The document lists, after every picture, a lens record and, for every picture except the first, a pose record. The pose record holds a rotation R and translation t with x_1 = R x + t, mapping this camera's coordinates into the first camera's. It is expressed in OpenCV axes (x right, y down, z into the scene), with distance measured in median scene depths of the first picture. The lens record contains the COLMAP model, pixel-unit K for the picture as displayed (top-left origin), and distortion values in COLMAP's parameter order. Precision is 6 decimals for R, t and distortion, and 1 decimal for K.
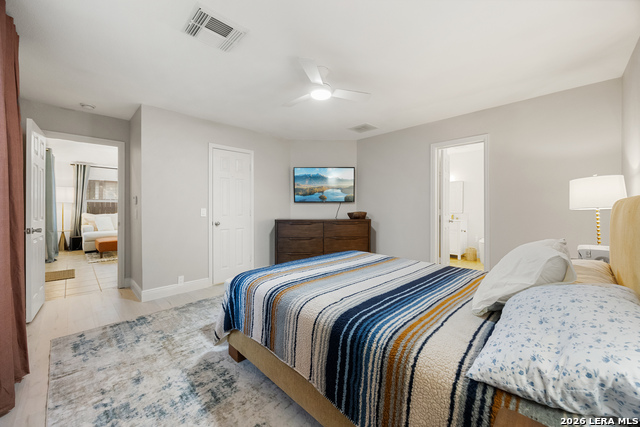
lens RADIAL K [[247.7, 0, 321.5], [0, 247.7, 206.2], [0, 0, 1]] dist [-0.000481, -0.000163]
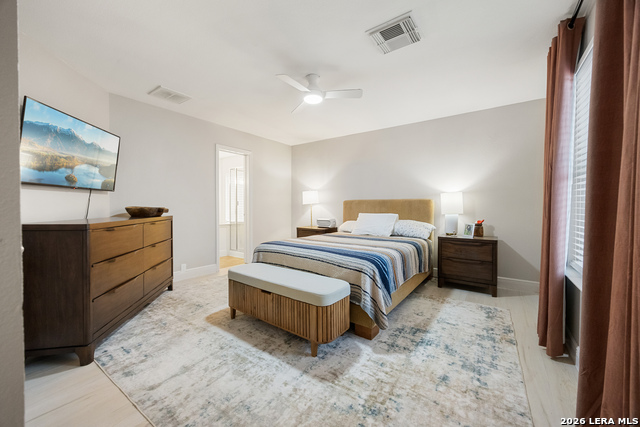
lens RADIAL K [[246.9, 0, 320.8], [0, 246.9, 211.2], [0, 0, 1]] dist [-0.001043, -0.000181]
pose [[-0.155724, -0.017961, 0.987637, -1.174073], [-0.004222, 0.999838, 0.017517, 0.039591], [-0.987792, -0.001441, -0.155775, 1.194870]]
